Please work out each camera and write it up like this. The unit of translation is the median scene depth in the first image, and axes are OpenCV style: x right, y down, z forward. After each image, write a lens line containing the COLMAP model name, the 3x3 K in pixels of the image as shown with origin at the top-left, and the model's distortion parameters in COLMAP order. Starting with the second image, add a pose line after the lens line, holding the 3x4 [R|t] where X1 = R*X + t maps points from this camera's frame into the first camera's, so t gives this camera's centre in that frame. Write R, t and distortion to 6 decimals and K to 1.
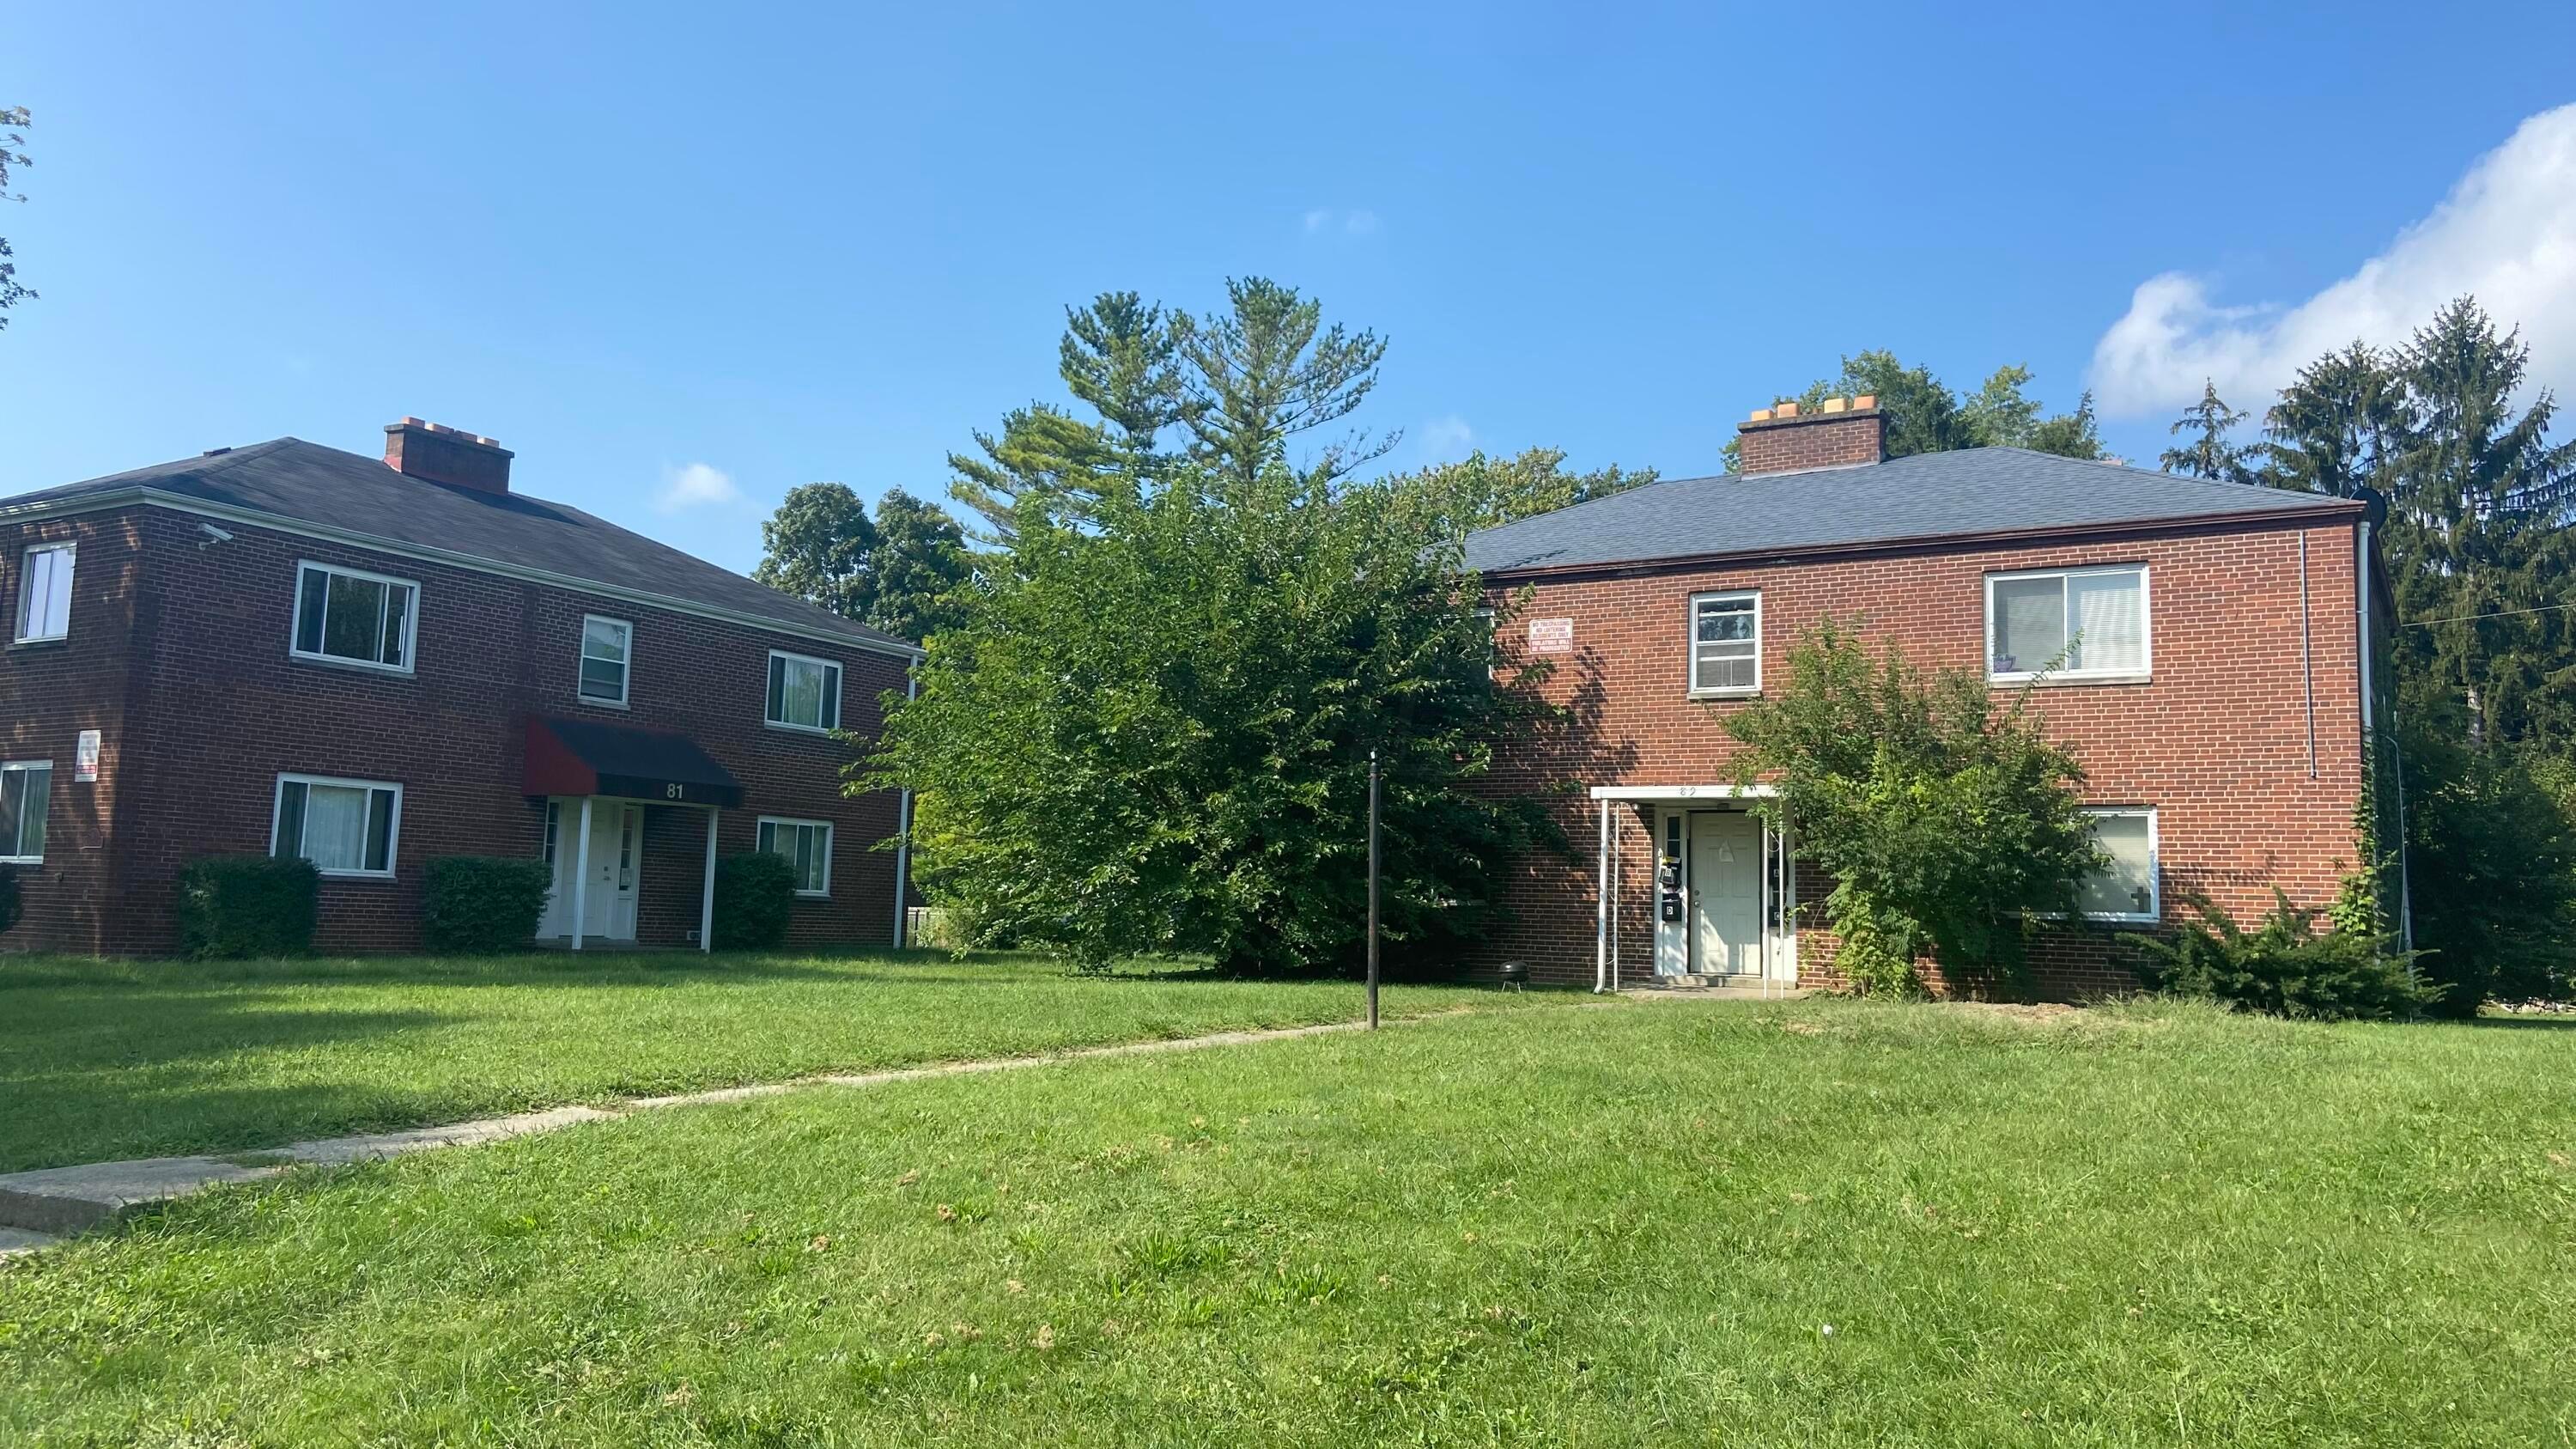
lens RADIAL K [[1876.4, 0, 1294.5], [0, 1876.4, 712.8], [0, 0, 1]] dist [0.130739, -0.184009]
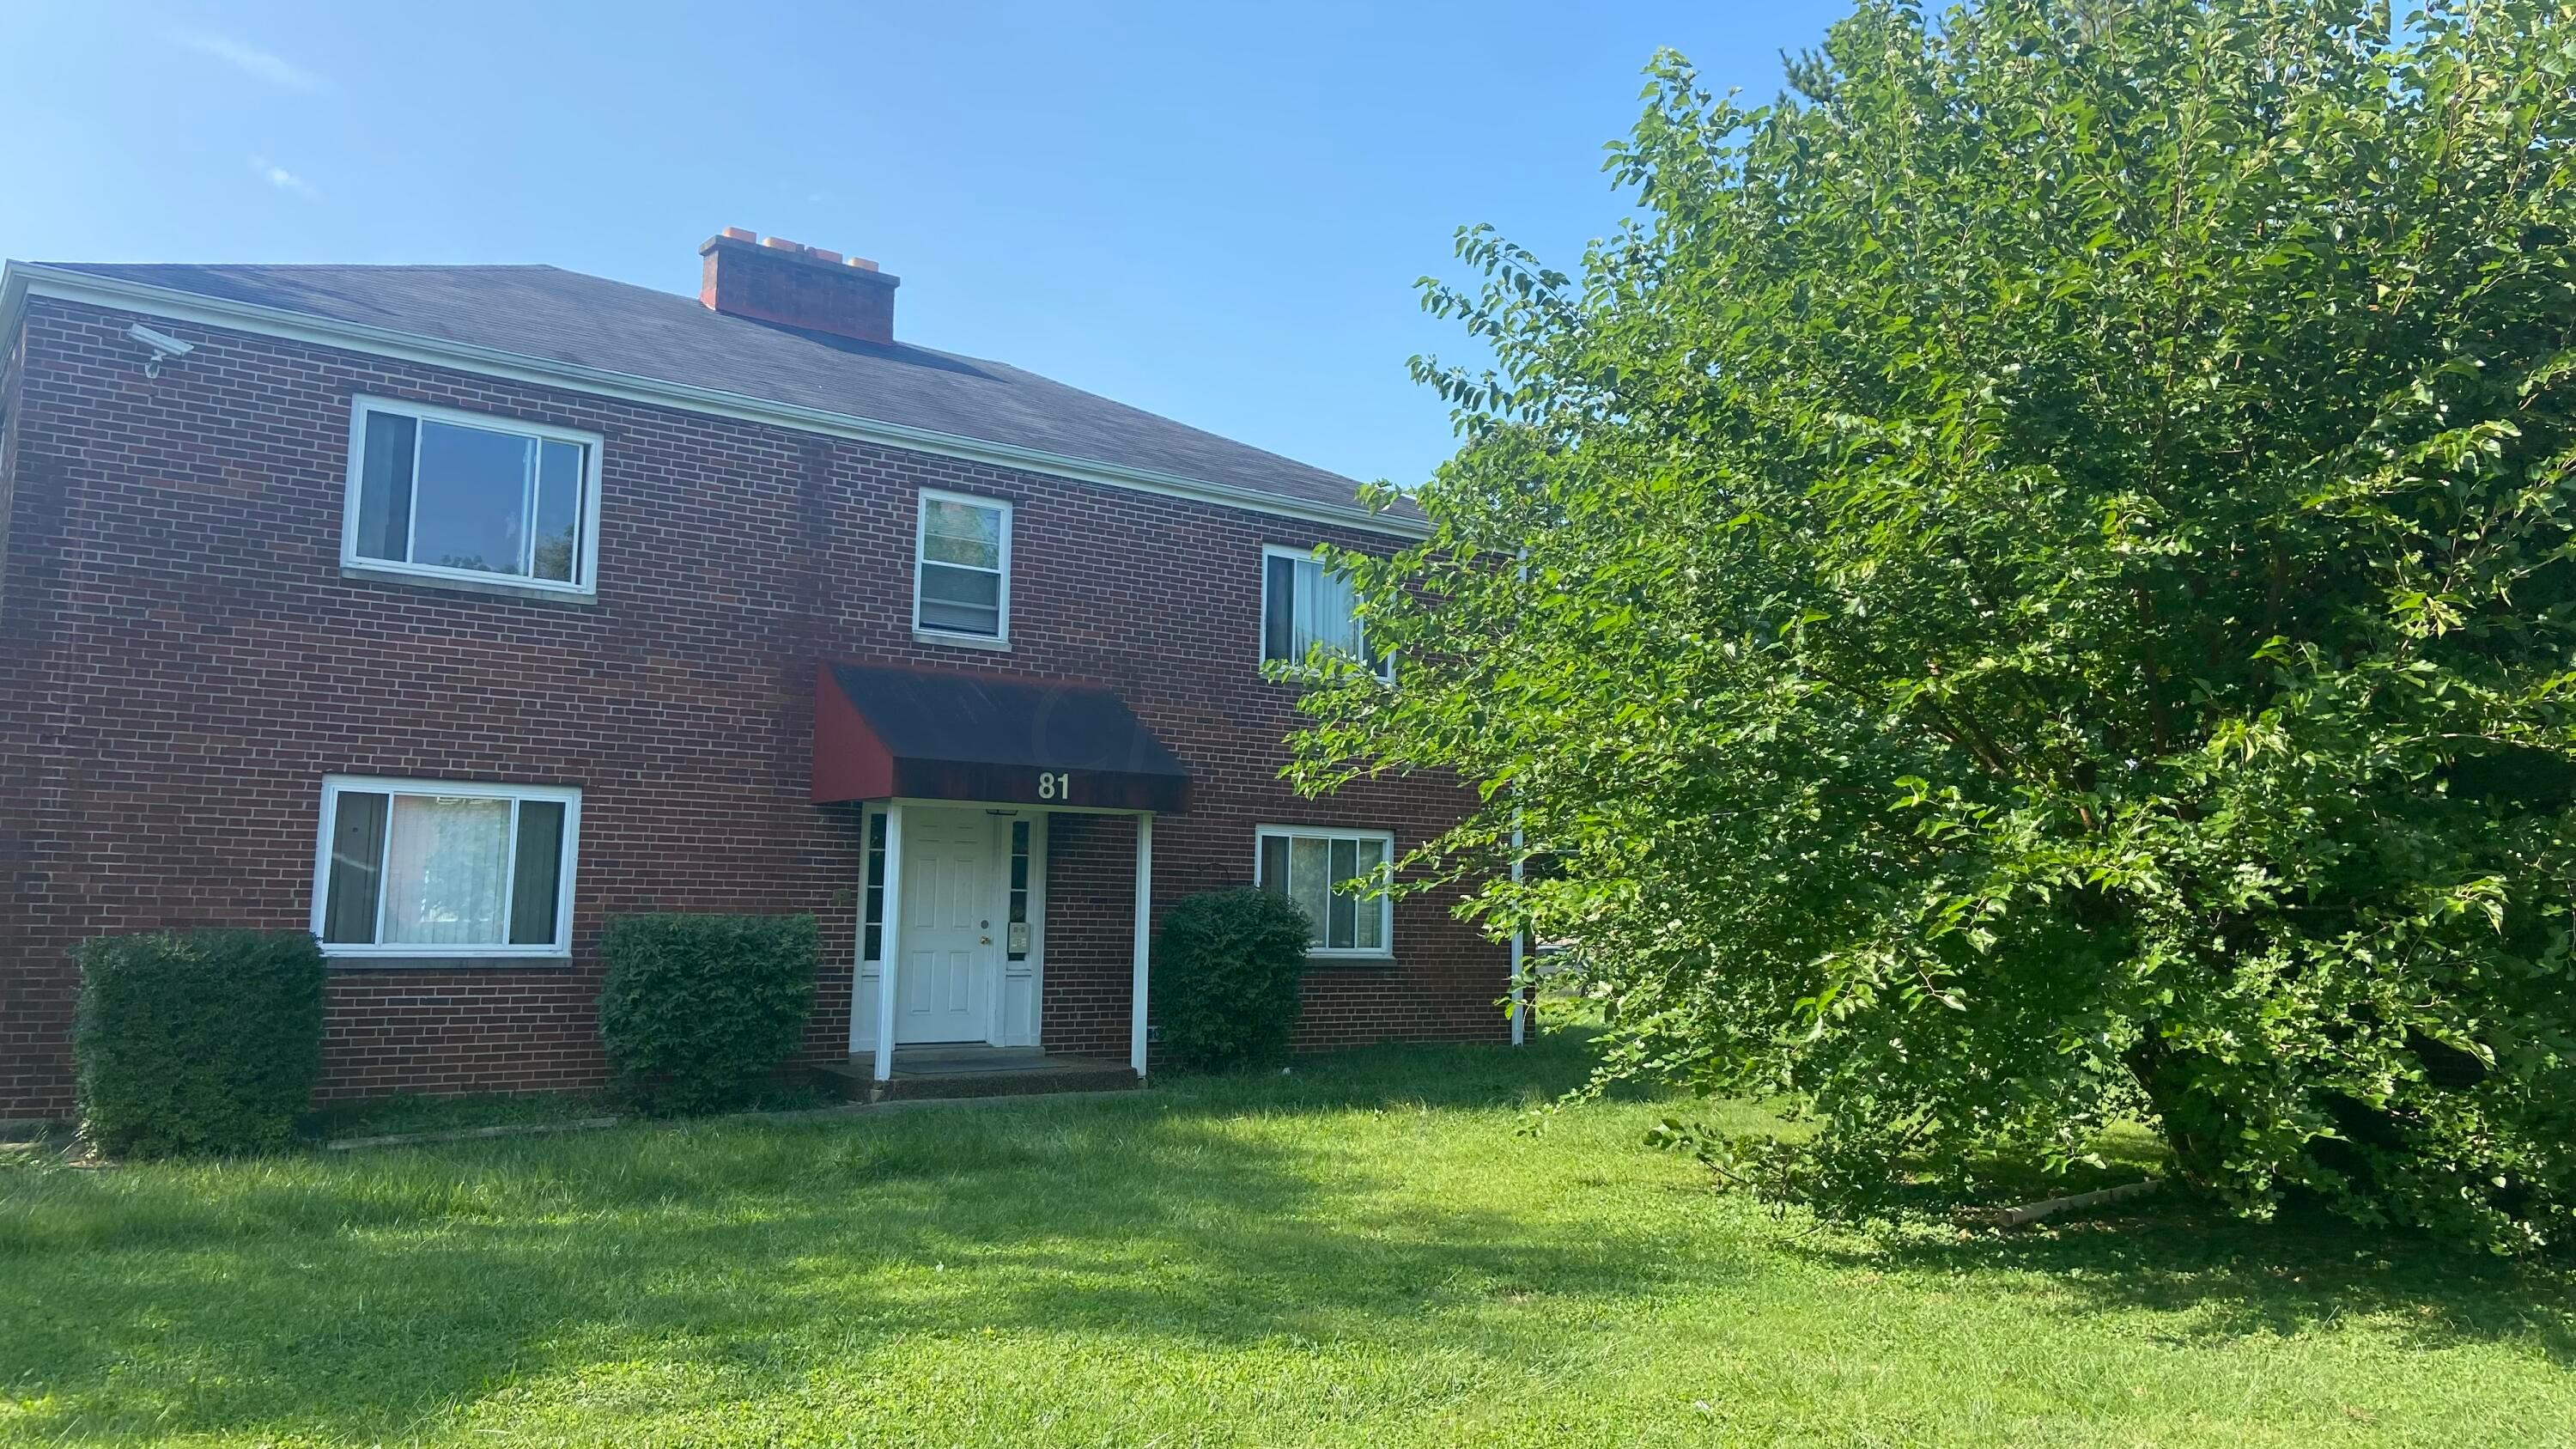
lens RADIAL K [[1876.4, 0, 1294.5], [0, 1876.4, 712.8], [0, 0, 1]] dist [0.130739, -0.184009]
pose [[0.919737, -0.052620, -0.388993, -0.051696], [0.052569, 0.998559, -0.010783, 0.031831], [0.389000, -0.010531, 0.921177, 0.566296]]
